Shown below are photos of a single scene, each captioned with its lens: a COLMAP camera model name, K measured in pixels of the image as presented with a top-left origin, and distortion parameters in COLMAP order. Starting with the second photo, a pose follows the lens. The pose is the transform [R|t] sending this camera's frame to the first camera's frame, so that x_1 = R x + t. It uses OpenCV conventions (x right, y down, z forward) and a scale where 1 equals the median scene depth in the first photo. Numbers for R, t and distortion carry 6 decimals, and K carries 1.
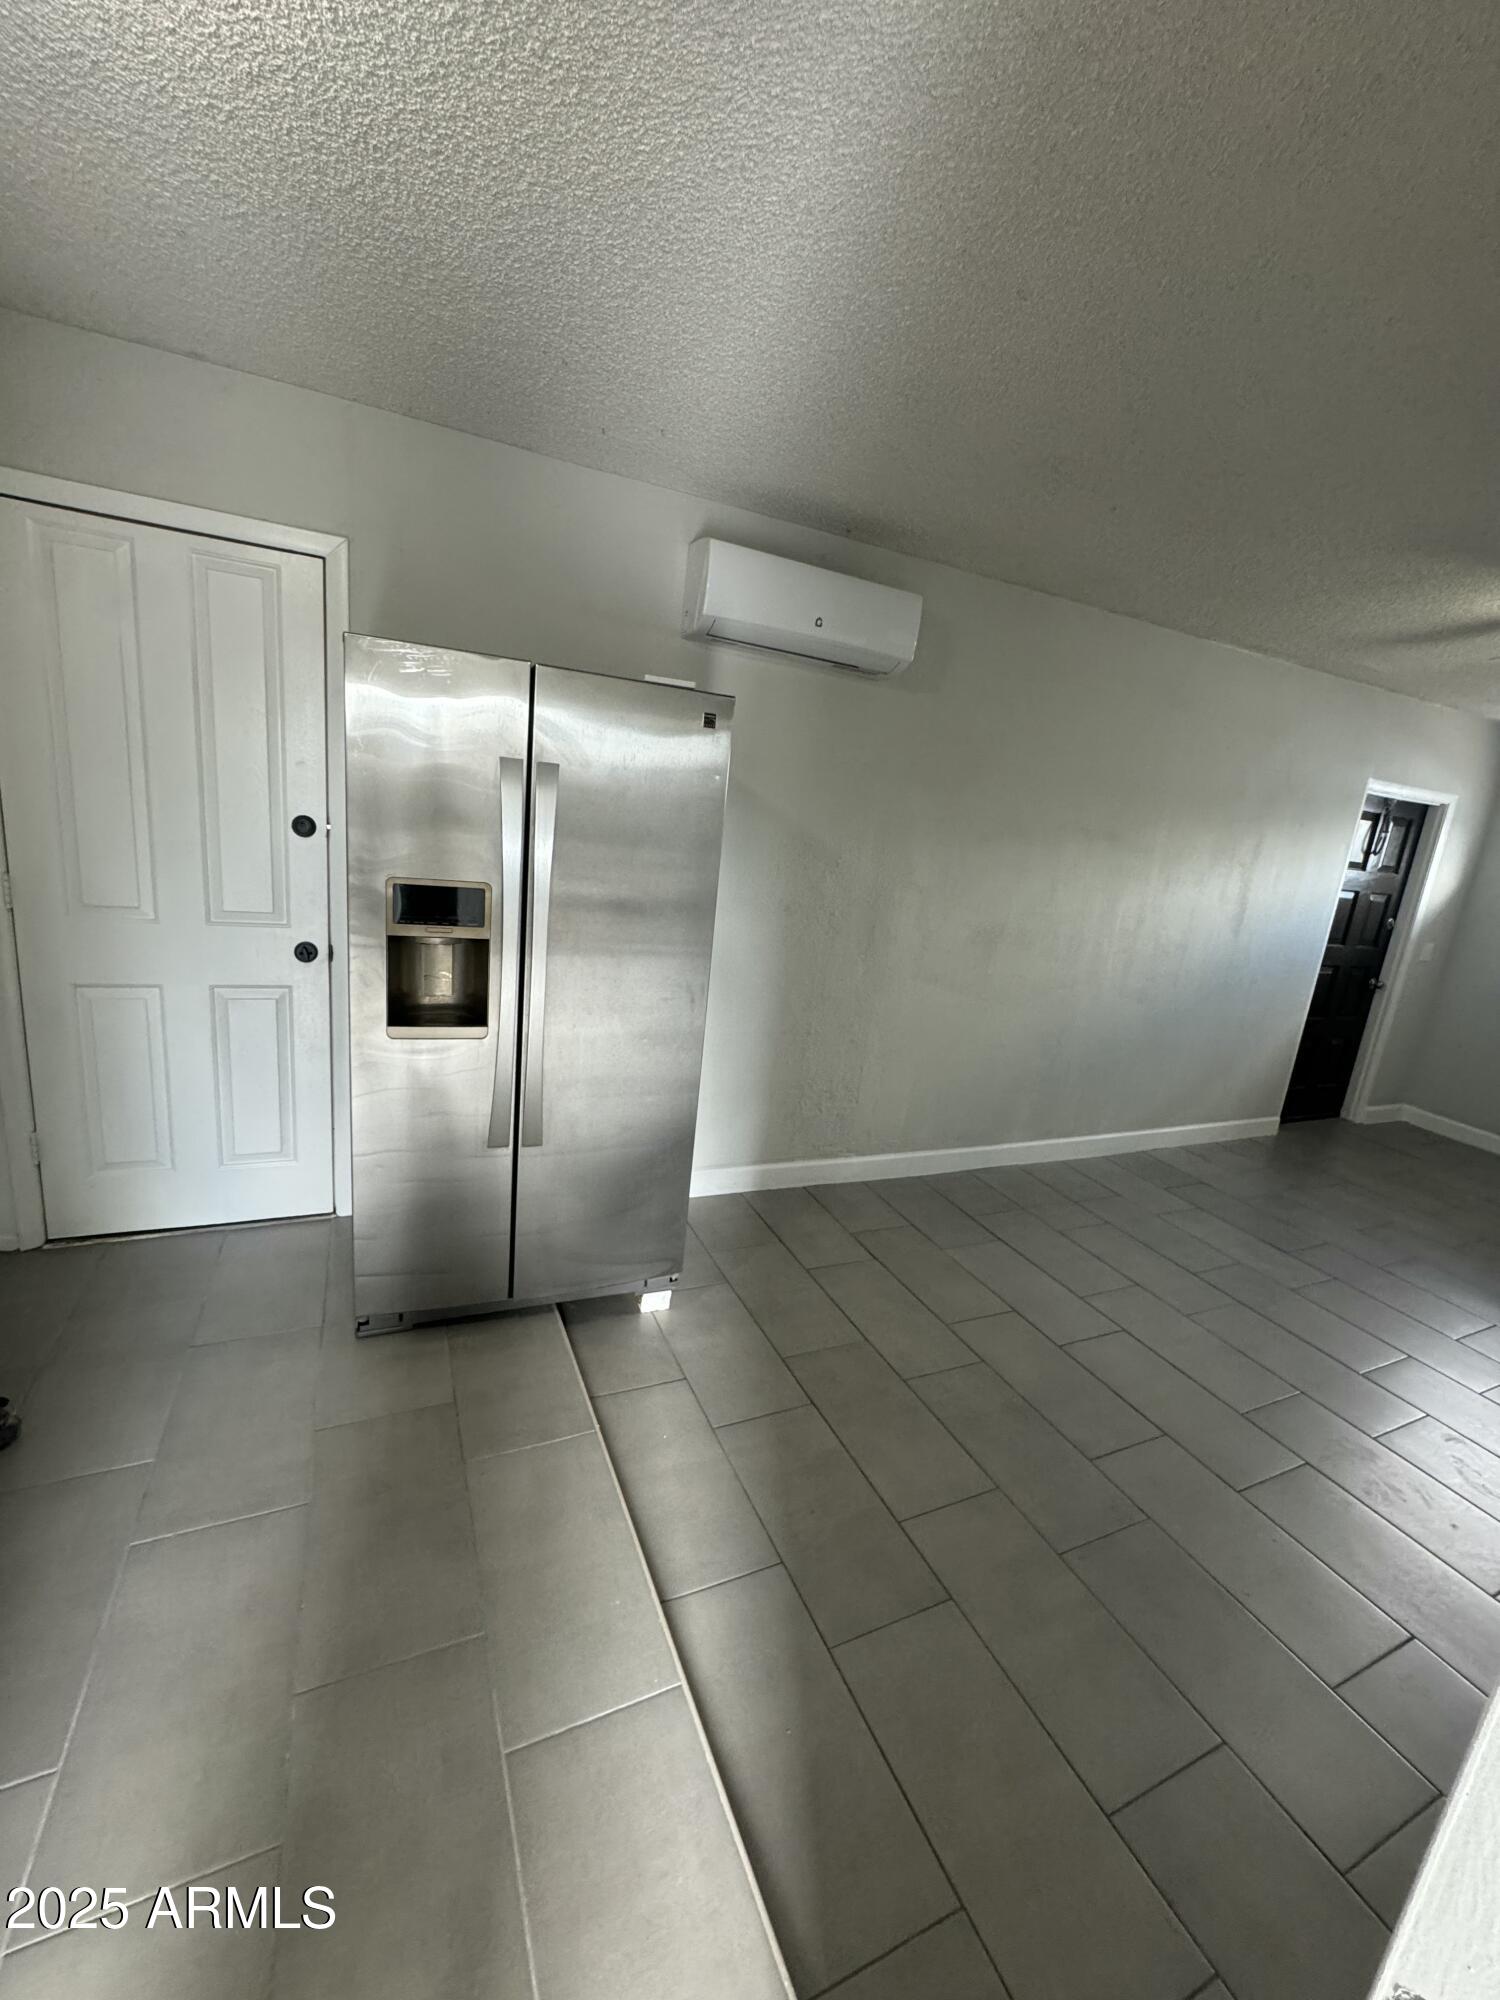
lens RADIAL K [[800.8, 0, 750.0], [0, 800.8, 1000.0], [0, 0, 1]] dist [-0.002345, -0.000220]
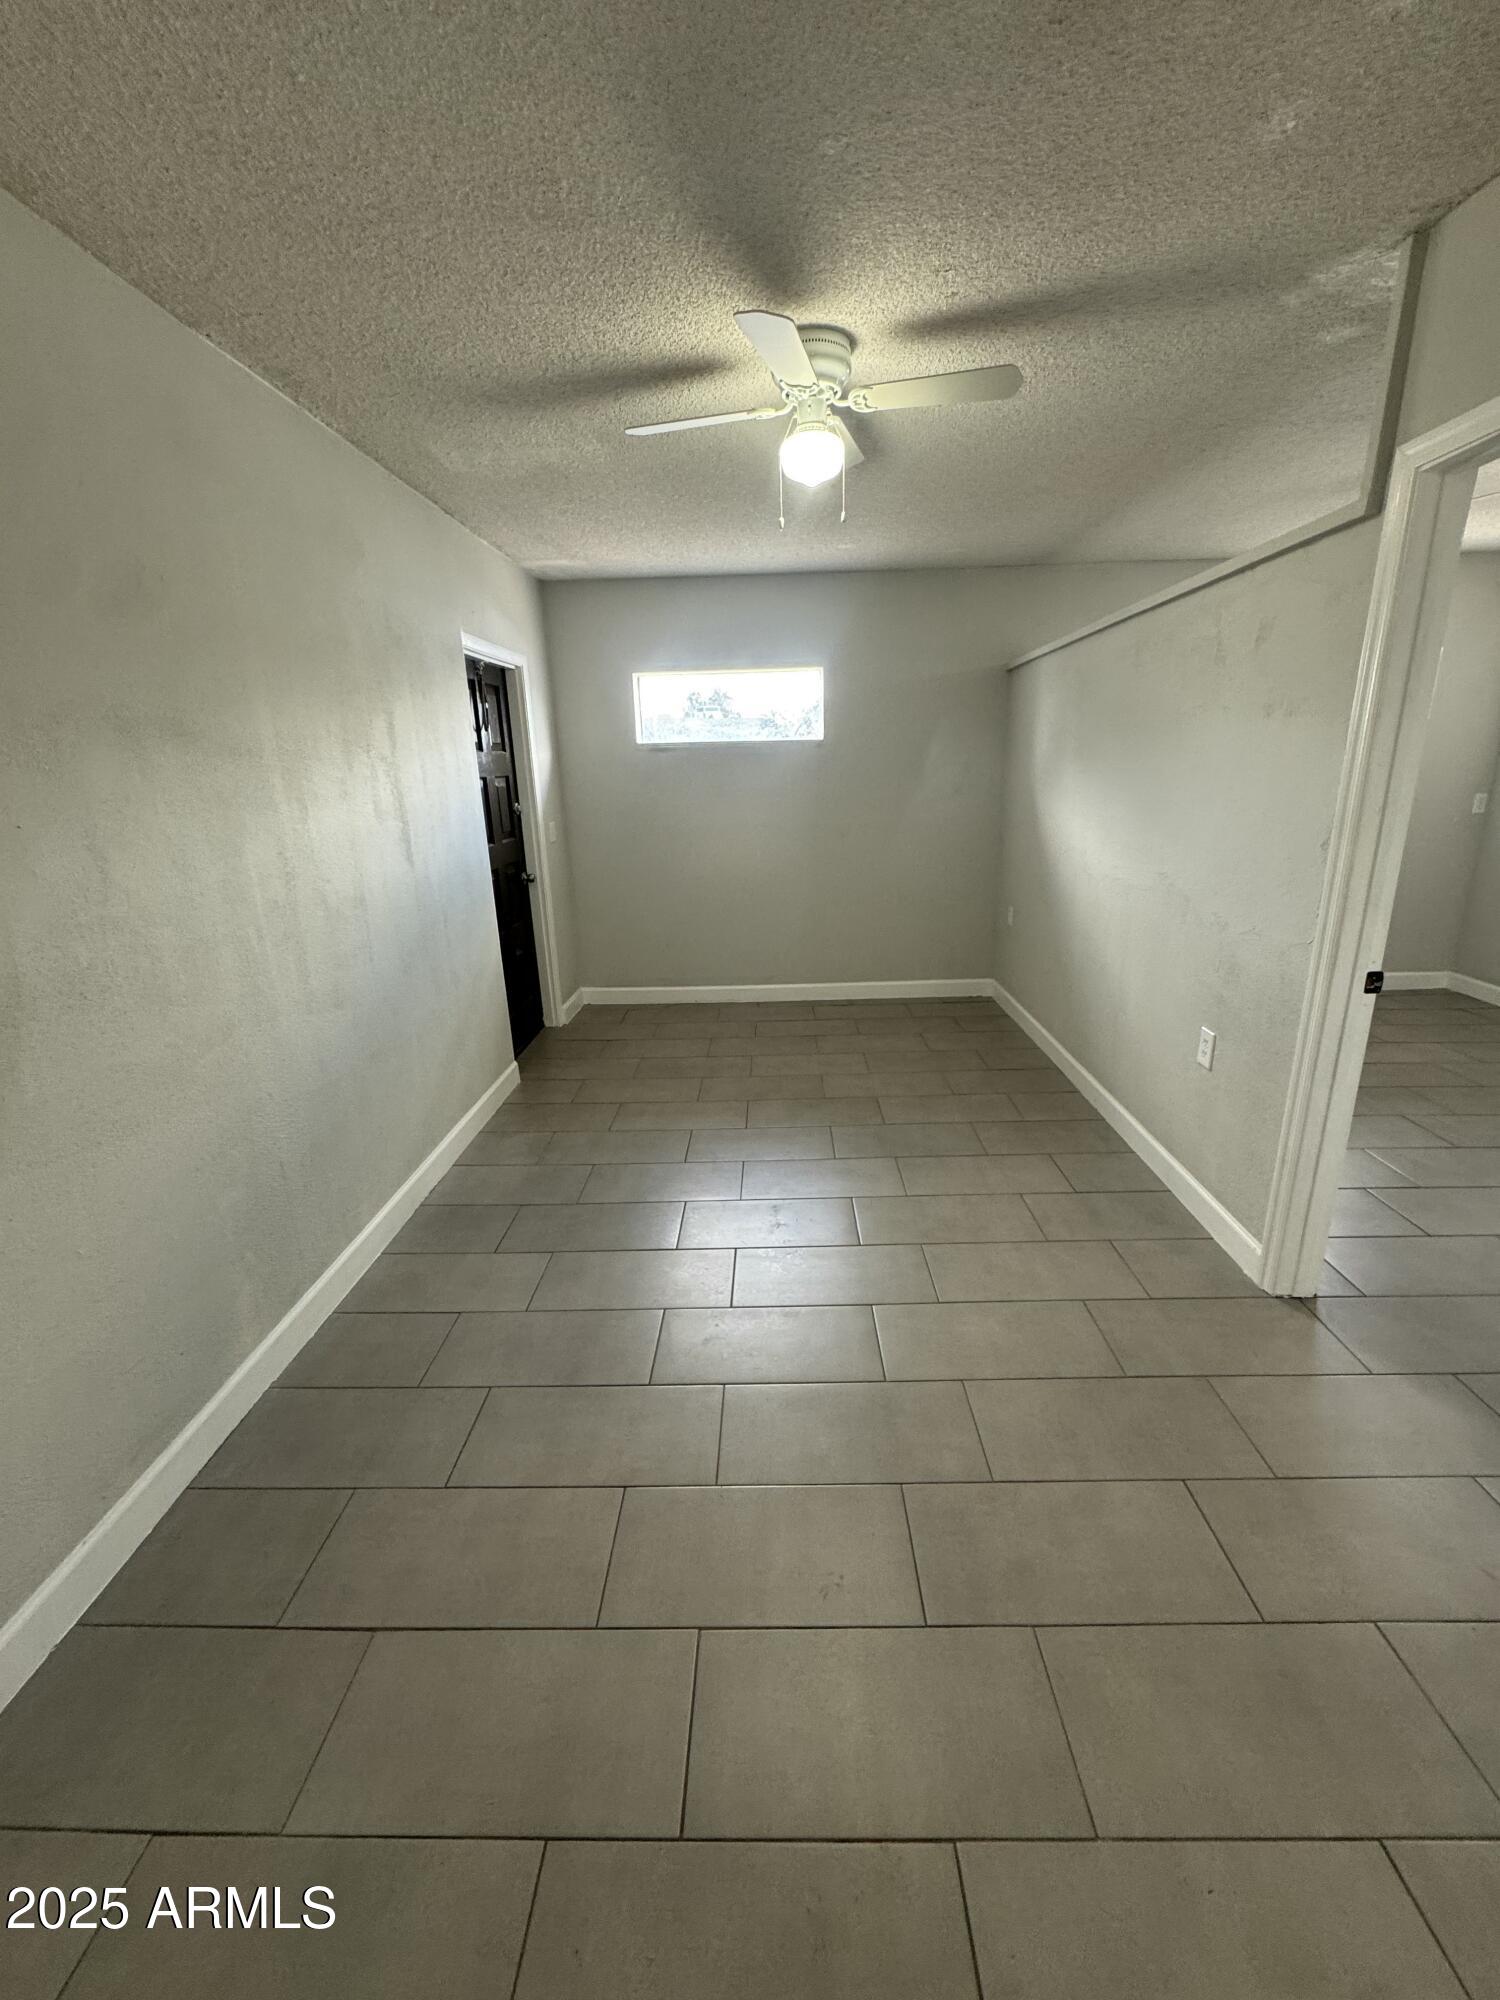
lens RADIAL K [[800.8, 0, 750.0], [0, 800.8, 1000.0], [0, 0, 1]] dist [-0.002345, -0.000220]
pose [[0.436558, -0.365529, 0.822074, 0.120576], [0.274169, 0.924334, 0.265402, -0.072670], [-0.856883, 0.109523, 0.503742, 0.402382]]
